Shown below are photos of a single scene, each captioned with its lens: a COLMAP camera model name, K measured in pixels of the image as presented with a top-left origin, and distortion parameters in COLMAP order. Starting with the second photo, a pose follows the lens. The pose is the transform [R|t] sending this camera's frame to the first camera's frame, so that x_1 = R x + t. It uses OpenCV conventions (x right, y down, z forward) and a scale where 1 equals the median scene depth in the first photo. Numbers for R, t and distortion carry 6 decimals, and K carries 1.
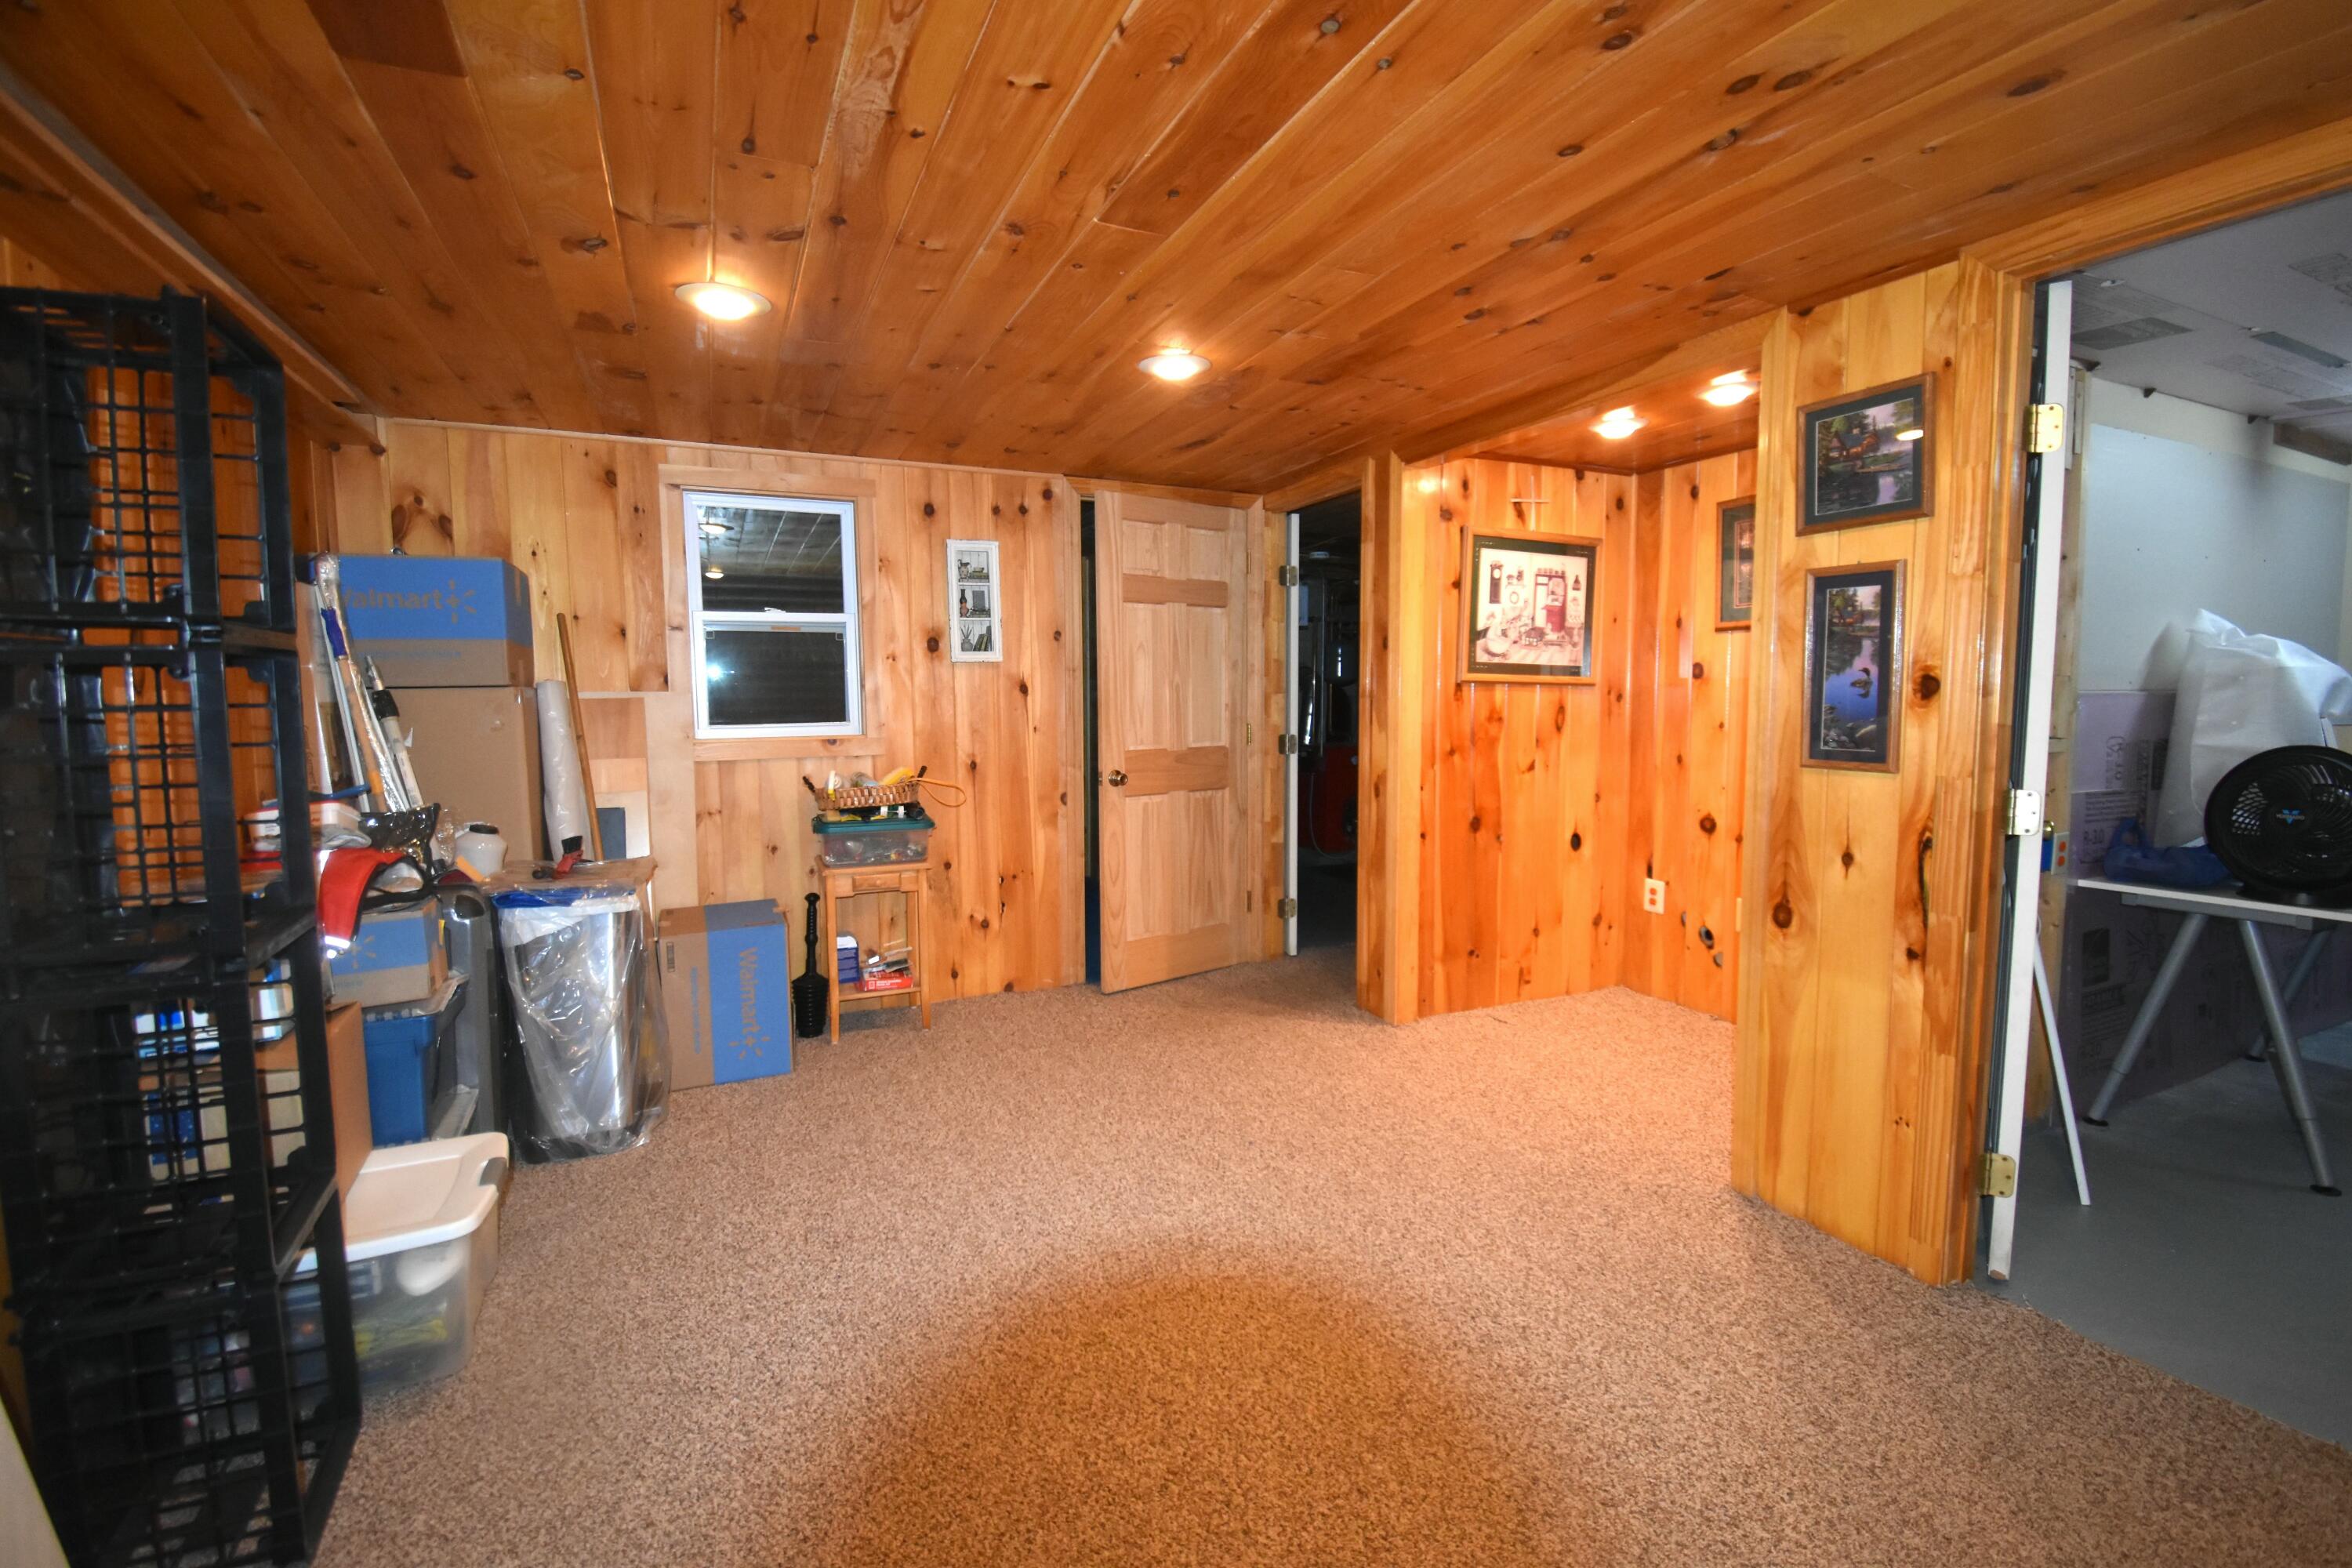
lens RADIAL K [[1042.8, 0, 1191.6], [0, 1042.8, 772.9], [0, 0, 1]] dist [0.028025, -0.028709]
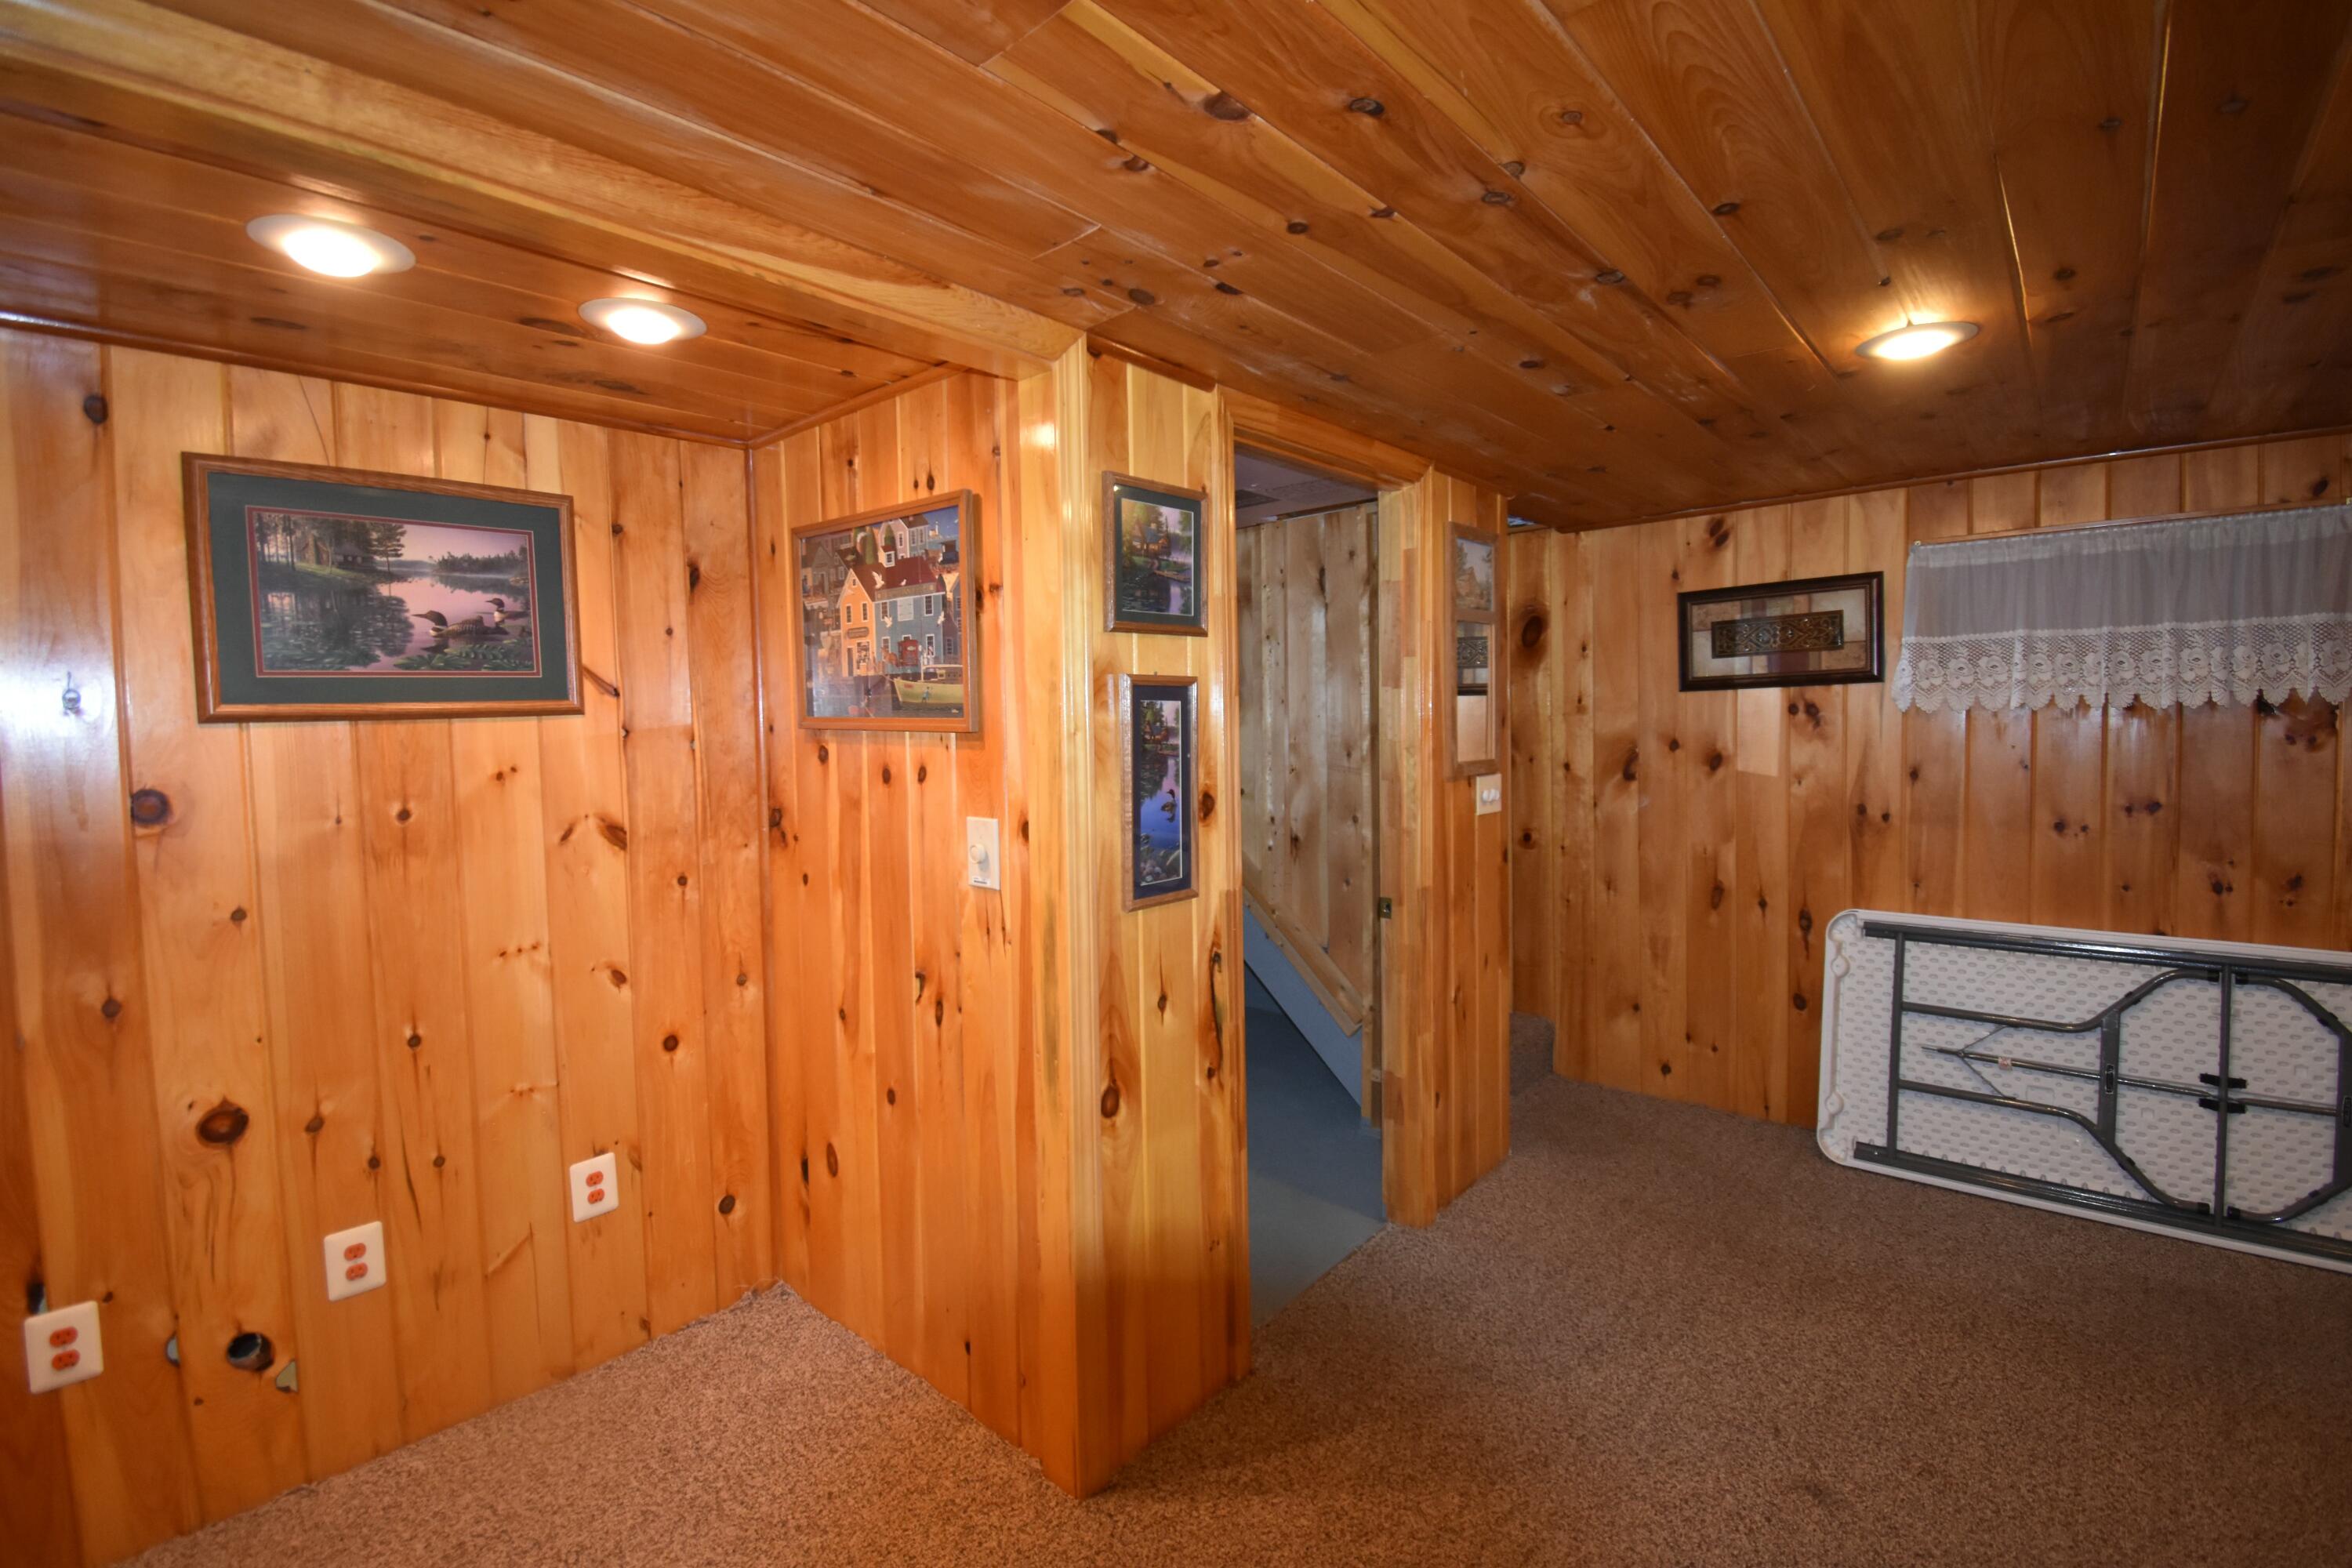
lens RADIAL K [[1042.8, 0, 1191.6], [0, 1042.8, 772.9], [0, 0, 1]] dist [0.028025, -0.028709]
pose [[-0.406166, -0.033711, 0.913177, -0.194461], [0.094610, 0.992397, 0.078716, -0.183792], [-0.908888, 0.118367, -0.399889, 1.343341]]
